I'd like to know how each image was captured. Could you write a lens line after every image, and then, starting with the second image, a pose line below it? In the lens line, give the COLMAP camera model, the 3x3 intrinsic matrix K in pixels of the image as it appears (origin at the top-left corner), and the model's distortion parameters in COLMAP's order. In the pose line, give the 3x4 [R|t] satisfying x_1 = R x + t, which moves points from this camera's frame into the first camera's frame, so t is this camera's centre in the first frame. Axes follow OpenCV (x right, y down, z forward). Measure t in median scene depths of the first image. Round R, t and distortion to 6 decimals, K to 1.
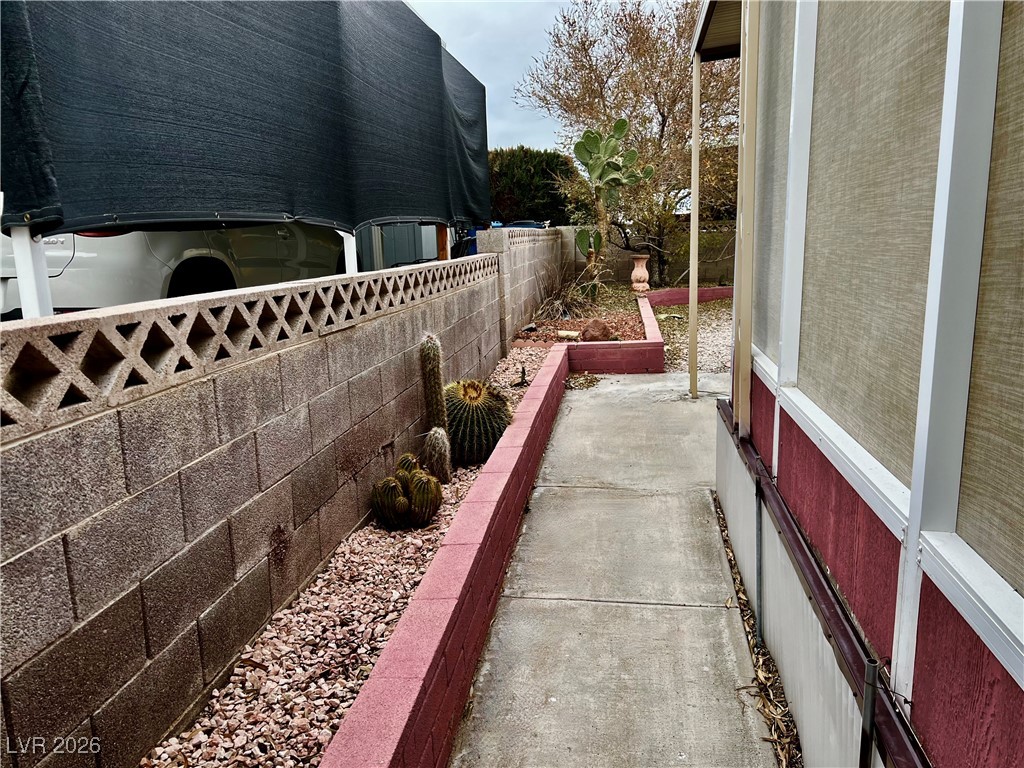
lens RADIAL K [[740.7, 0, 512.0], [0, 740.7, 384.0], [0, 0, 1]] dist [0.076562, -0.103052]
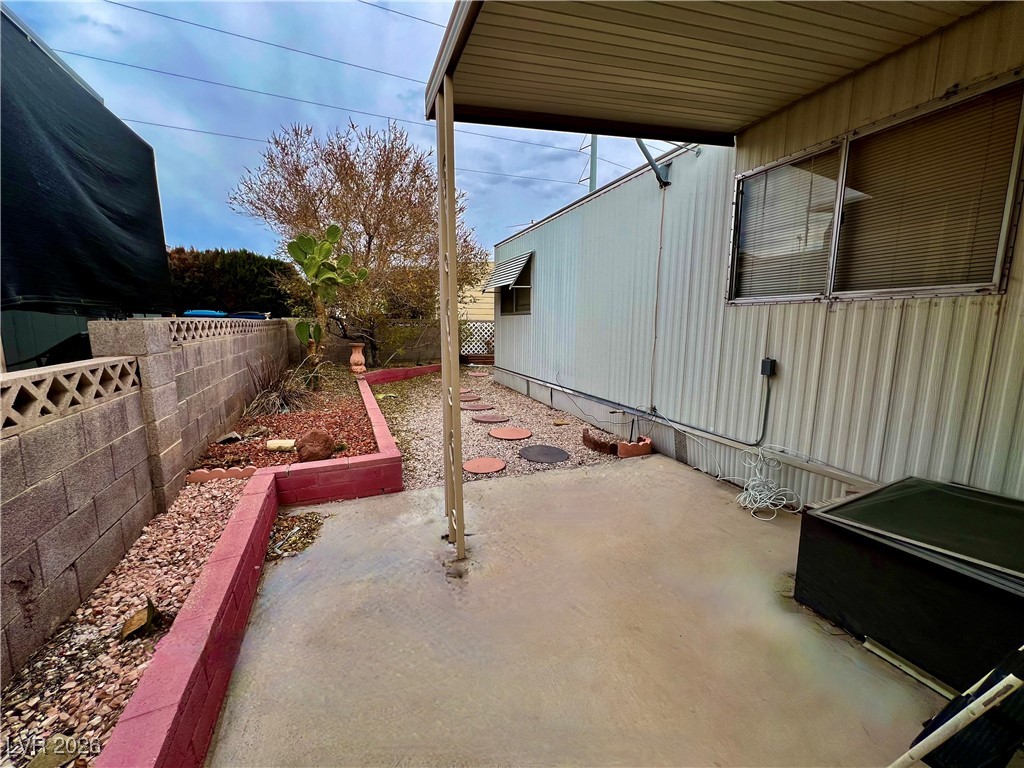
lens RADIAL K [[407.6, 0, 512.0], [0, 407.6, 384.0], [0, 0, 1]] dist [-0.006791, -0.000076]
pose [[0.855679, -0.042500, 0.515759, 0.045608], [0.071201, 0.996813, -0.035986, -0.070166], [-0.512586, 0.067515, 0.855978, 0.322747]]
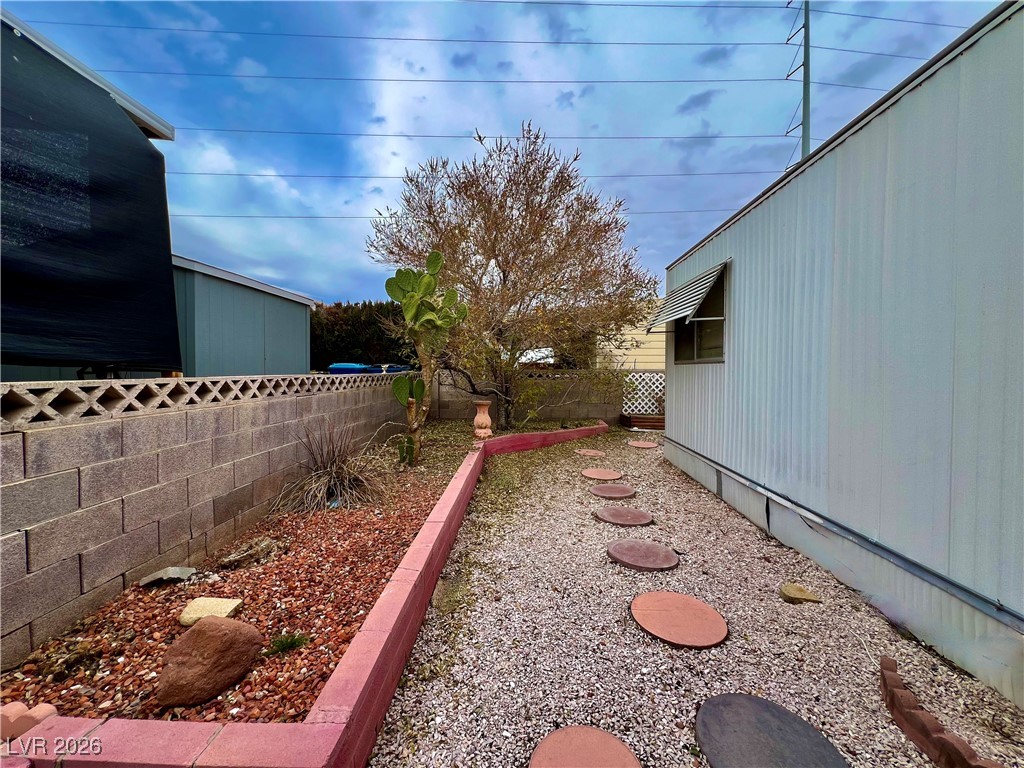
lens RADIAL K [[413.6, 0, 512.0], [0, 413.6, 384.0], [0, 0, 1]] dist [-0.006548, -0.000139]
pose [[0.992453, 0.022848, 0.120479, 0.160394], [-0.002425, 0.985953, -0.167003, -0.114652], [-0.122602, 0.165451, 0.978568, 0.494607]]
